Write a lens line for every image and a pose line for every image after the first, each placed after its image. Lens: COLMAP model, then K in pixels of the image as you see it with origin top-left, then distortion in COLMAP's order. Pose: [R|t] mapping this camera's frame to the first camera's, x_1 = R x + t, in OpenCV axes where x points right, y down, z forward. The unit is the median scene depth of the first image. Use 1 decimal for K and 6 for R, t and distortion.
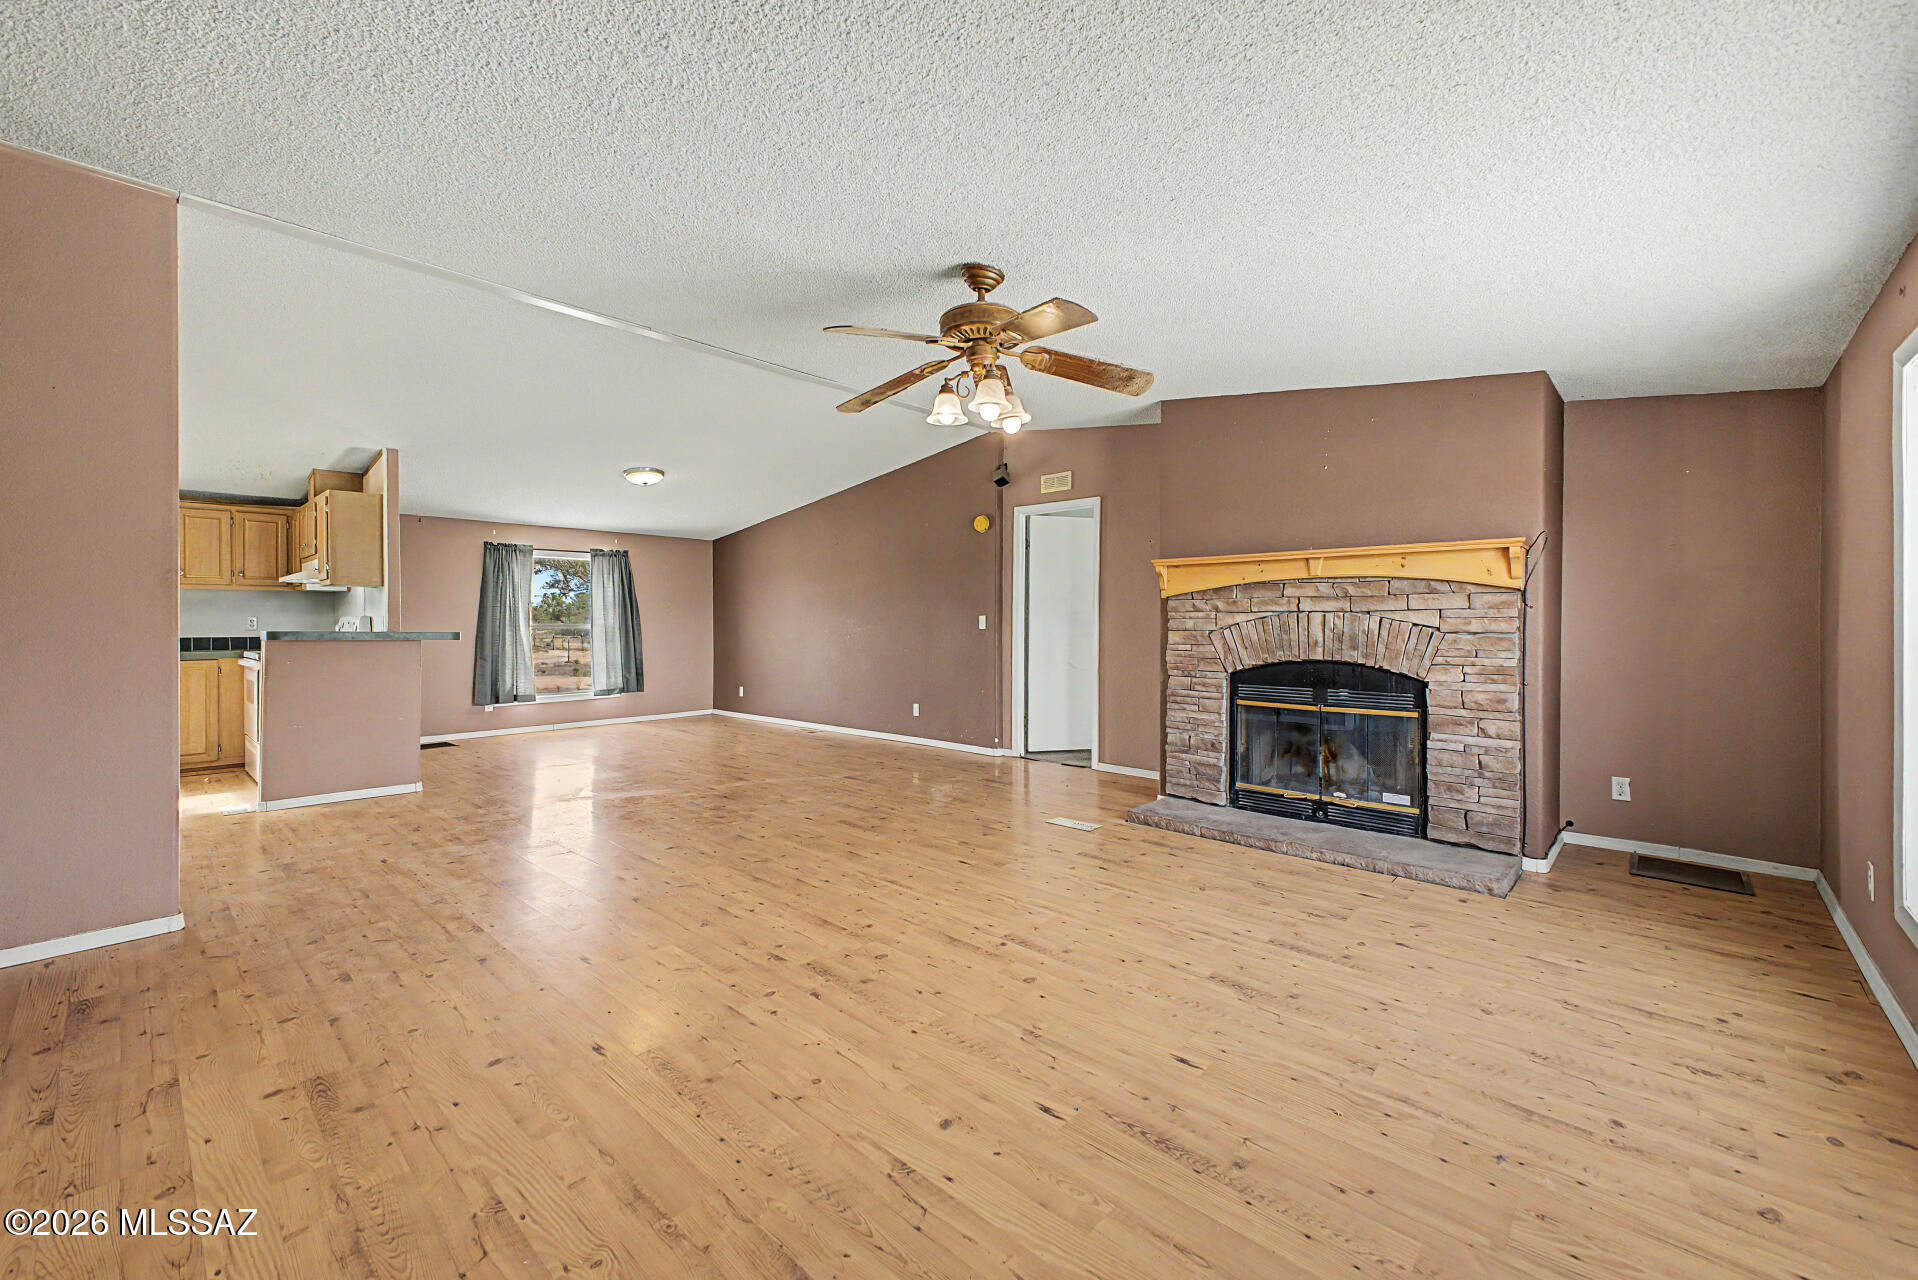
lens RADIAL K [[763.8, 0, 955.5], [0, 763.8, 626.3], [0, 0, 1]] dist [0.029279, -0.009417]
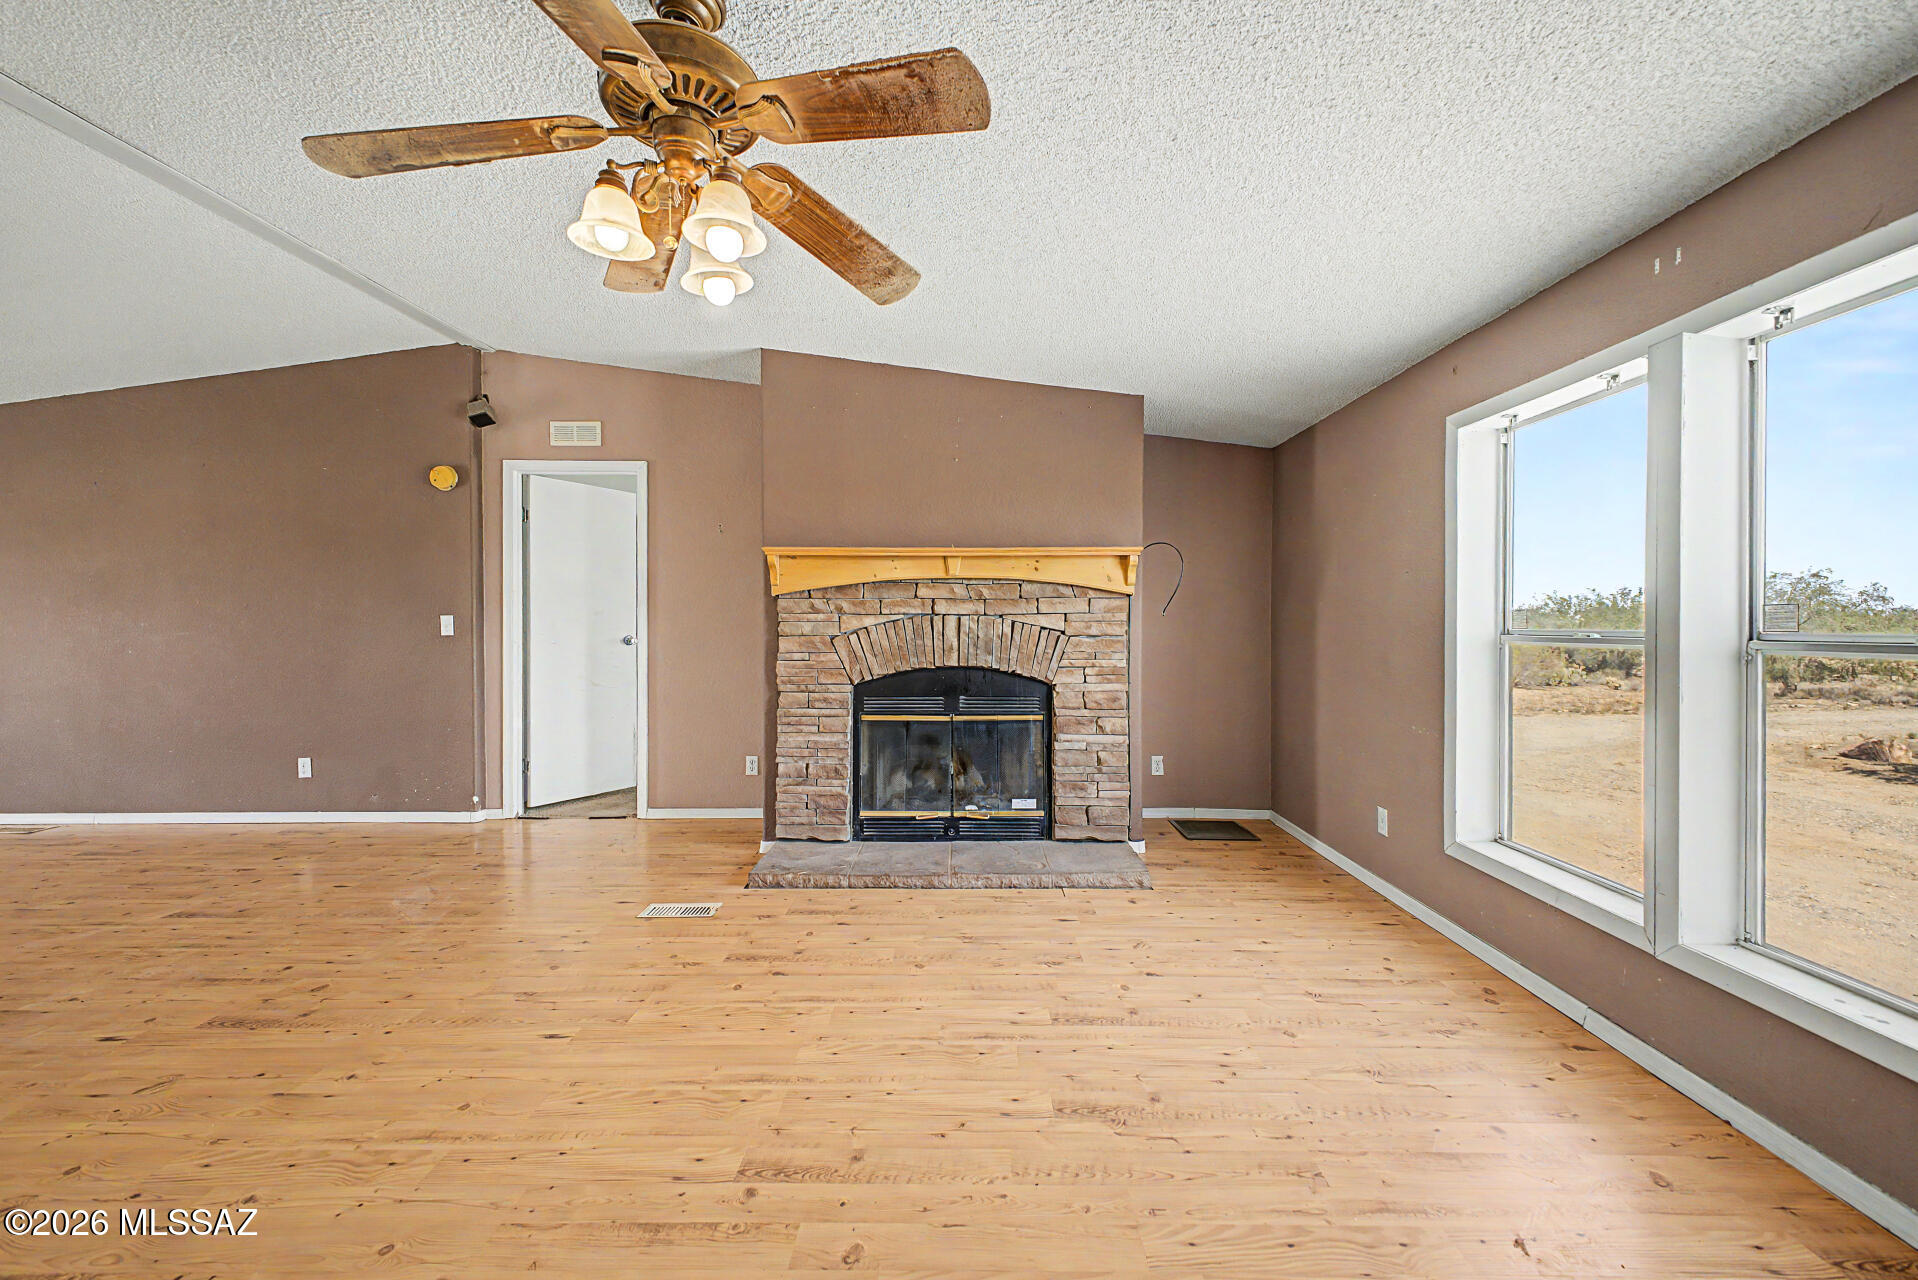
lens RADIAL K [[758.2, 0, 962.8], [0, 758.2, 635.4], [0, 0, 1]] dist [0.033658, -0.013235]
pose [[0.738696, -0.009363, 0.673973, -0.142639], [0.003760, 0.999945, 0.009771, -0.002710], [-0.674028, -0.004683, 0.738691, 0.335060]]
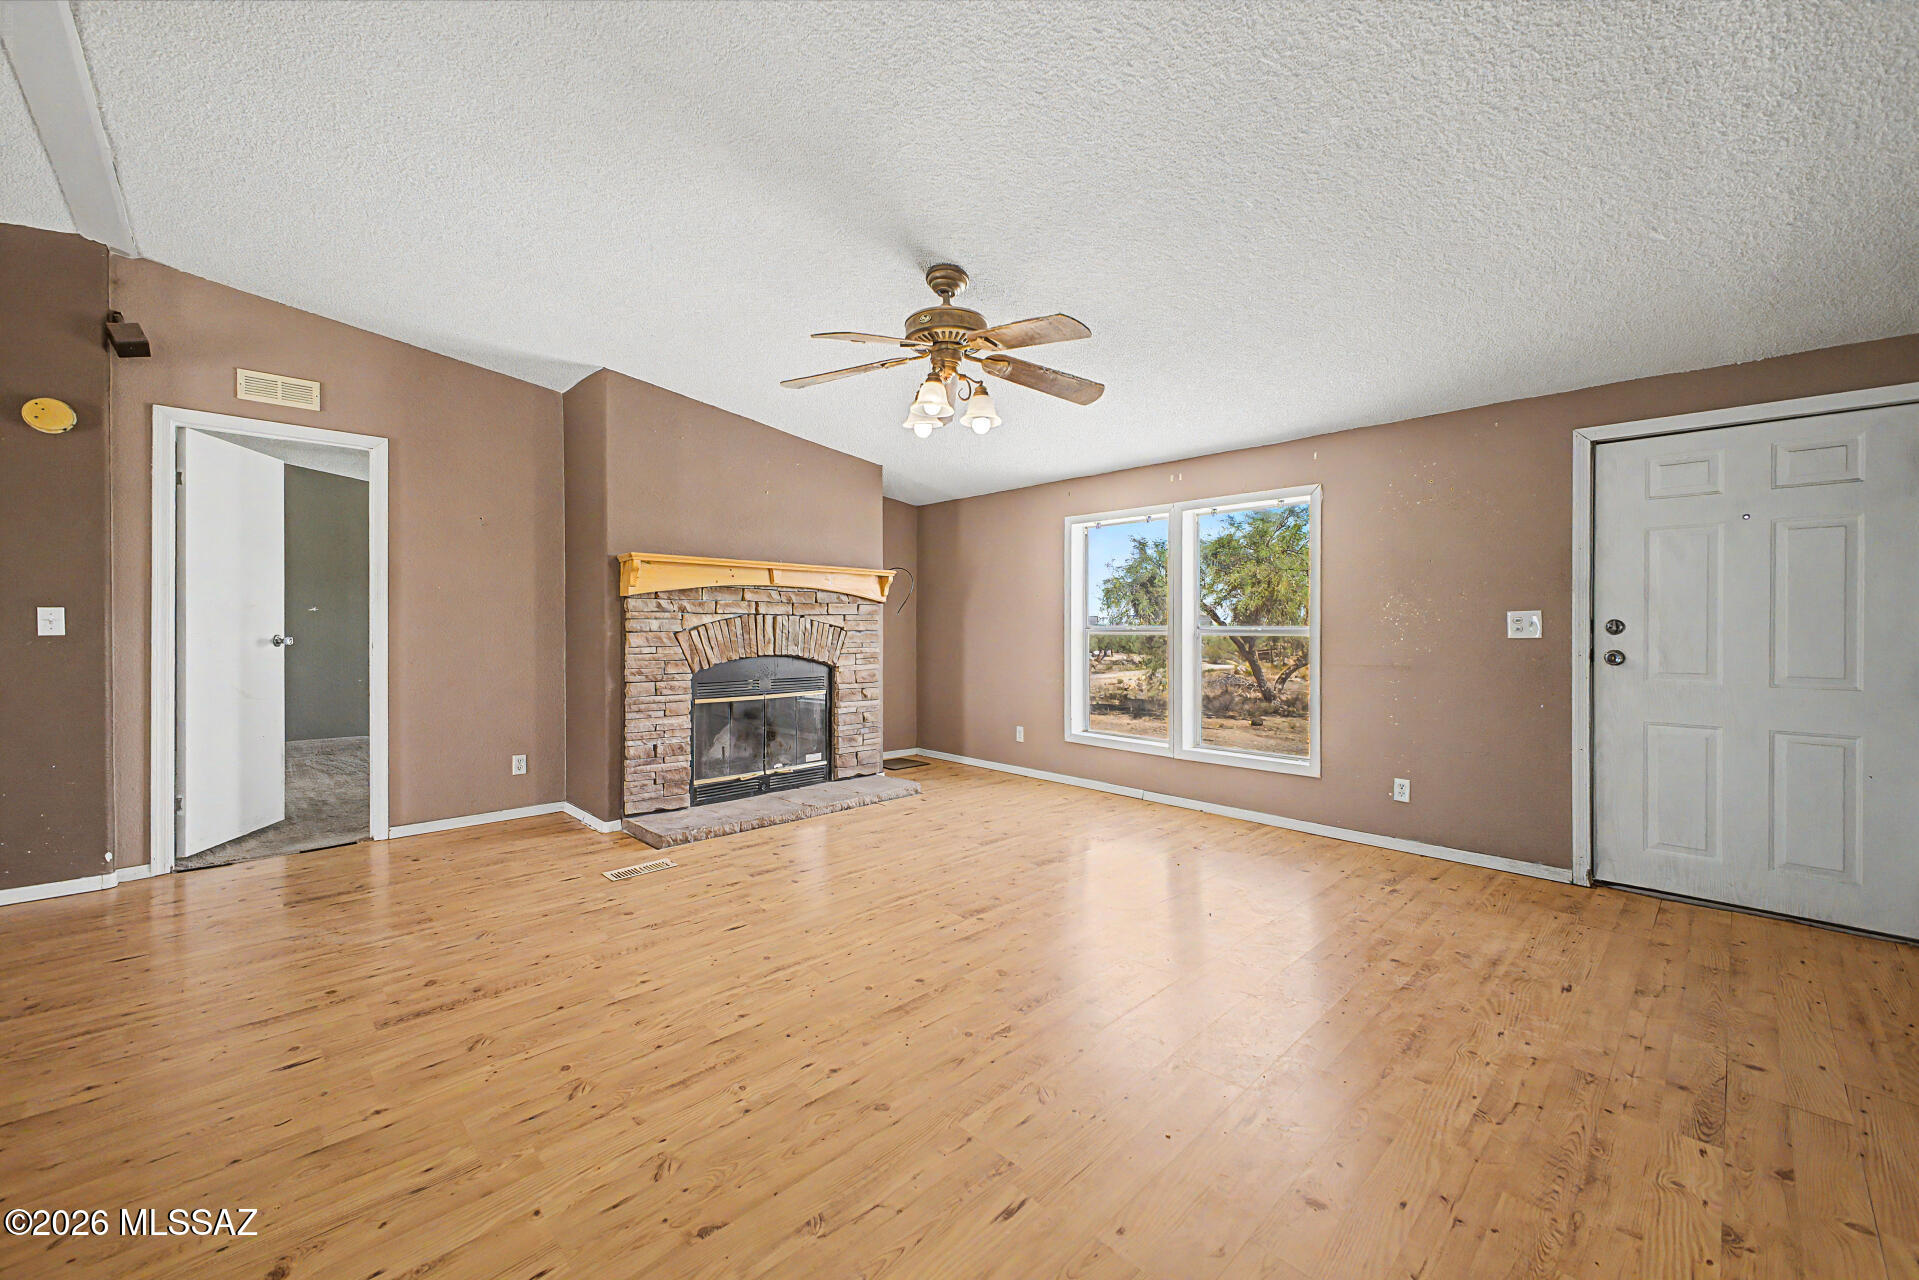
lens RADIAL K [[752.6, 0, 964.4], [0, 752.6, 630.3], [0, 0, 1]] dist [0.029409, -0.010572]
pose [[0.045310, -0.005896, 0.998956, -0.708081], [0.004467, 0.999974, 0.005699, 0.000156], [-0.998963, 0.004204, 0.045335, 0.686028]]
